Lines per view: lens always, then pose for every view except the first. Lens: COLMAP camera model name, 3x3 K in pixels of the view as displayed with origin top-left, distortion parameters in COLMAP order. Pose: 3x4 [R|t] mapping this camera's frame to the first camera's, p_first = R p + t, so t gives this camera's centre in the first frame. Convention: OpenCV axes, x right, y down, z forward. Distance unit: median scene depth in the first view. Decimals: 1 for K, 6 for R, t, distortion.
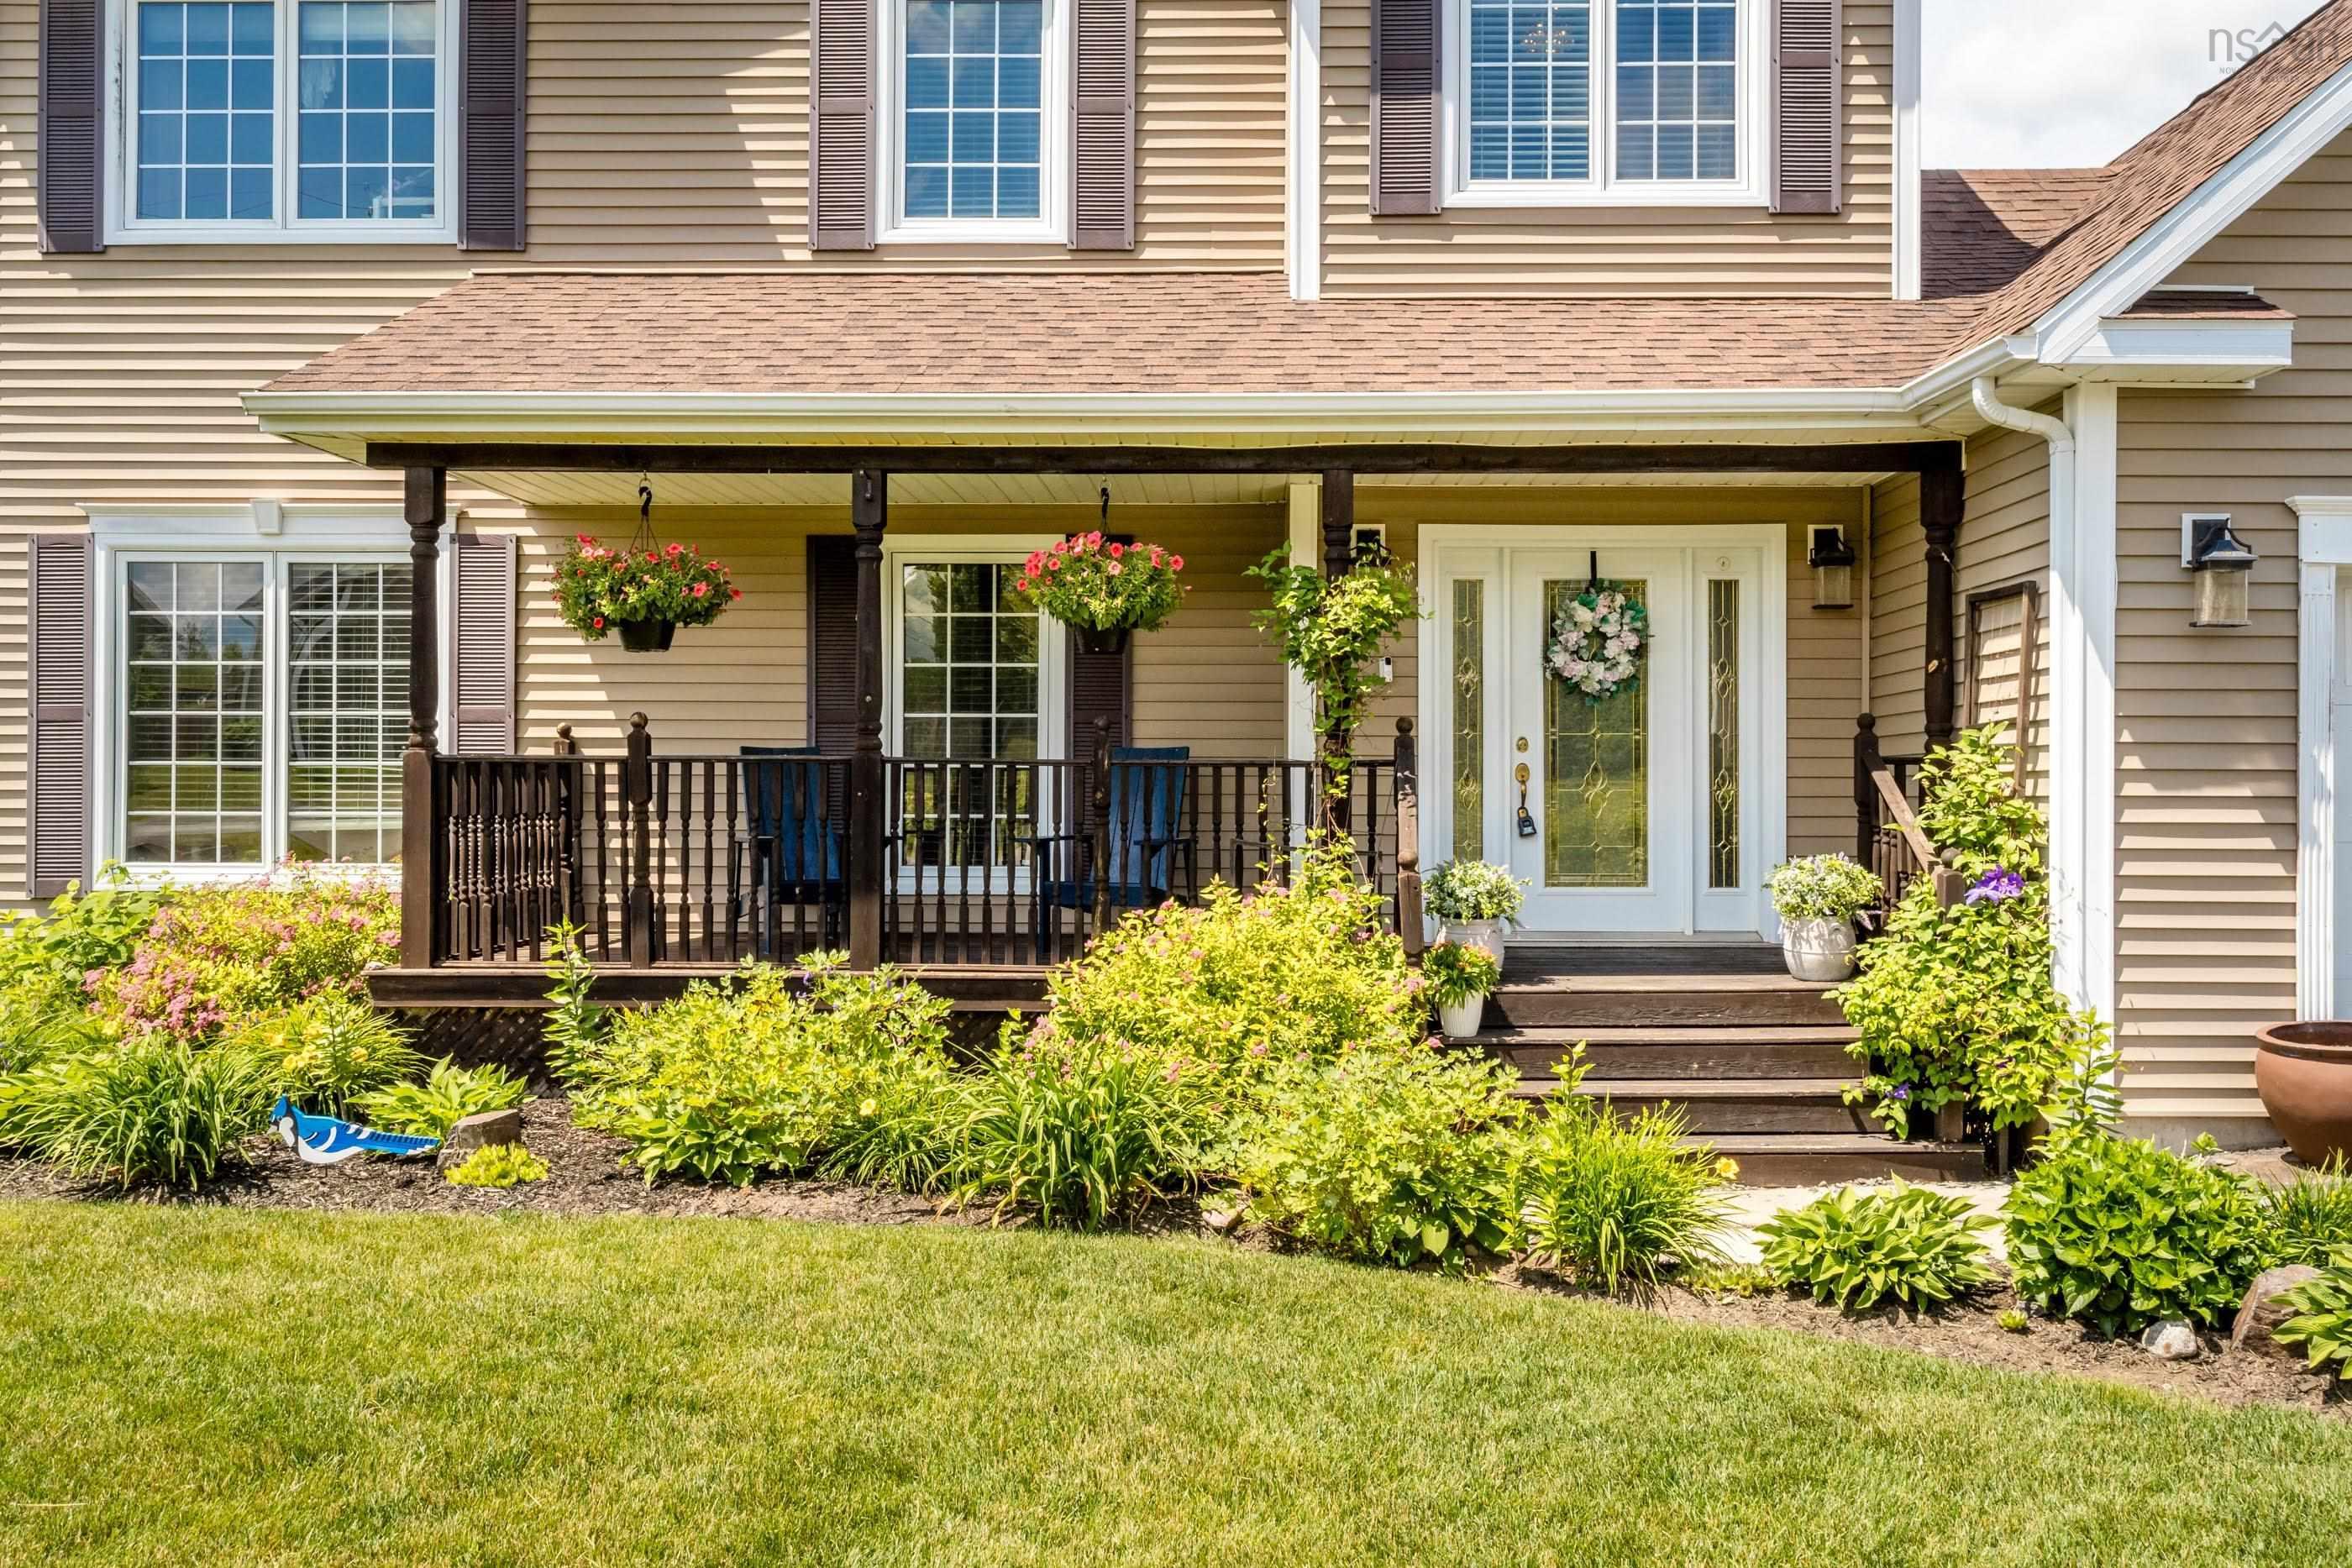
lens RADIAL K [[2004.2, 0, 1176.0], [0, 2004.2, 784.0], [0, 0, 1]] dist [0.074984, 0.000203]
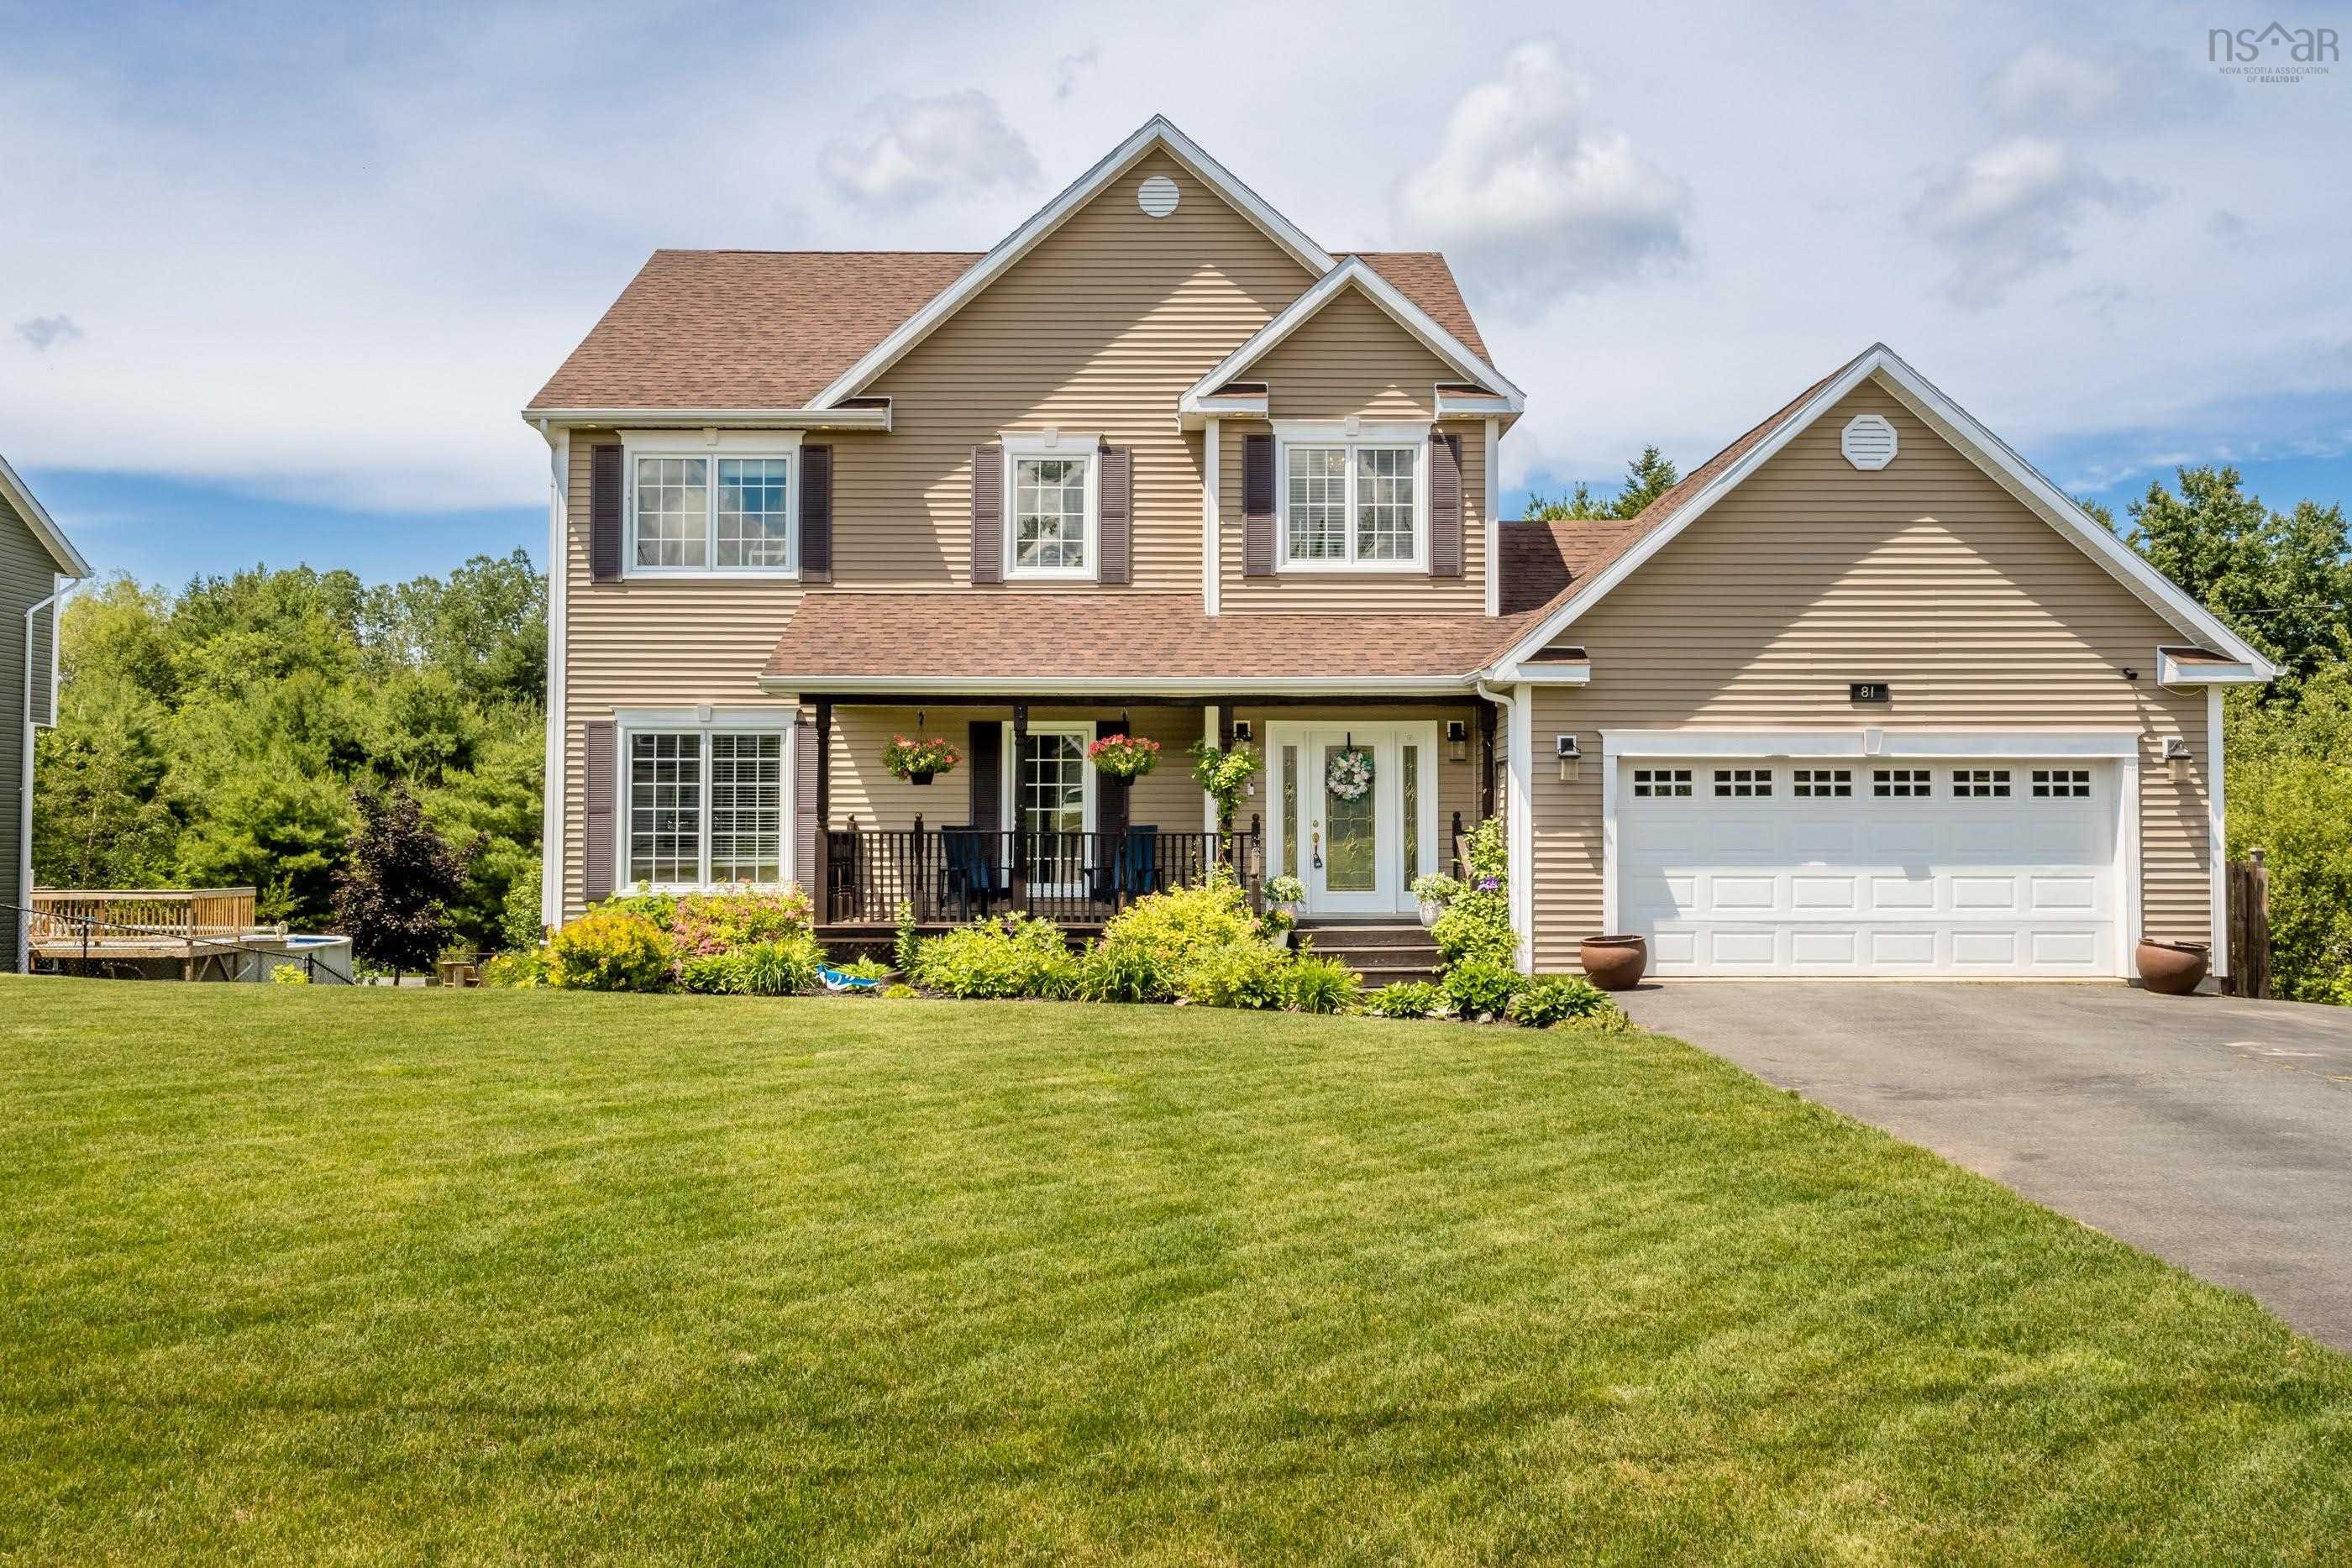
lens RADIAL K [[1975.5, 0, 1176.0], [0, 1975.5, 784.0], [0, 0, 1]] dist [-0.005146, -0.000694]
pose [[0.999159, -0.000799, 0.040993, -0.067754], [0.001983, 0.999582, -0.028834, -0.002289], [-0.040953, 0.028891, 0.998743, -1.219856]]
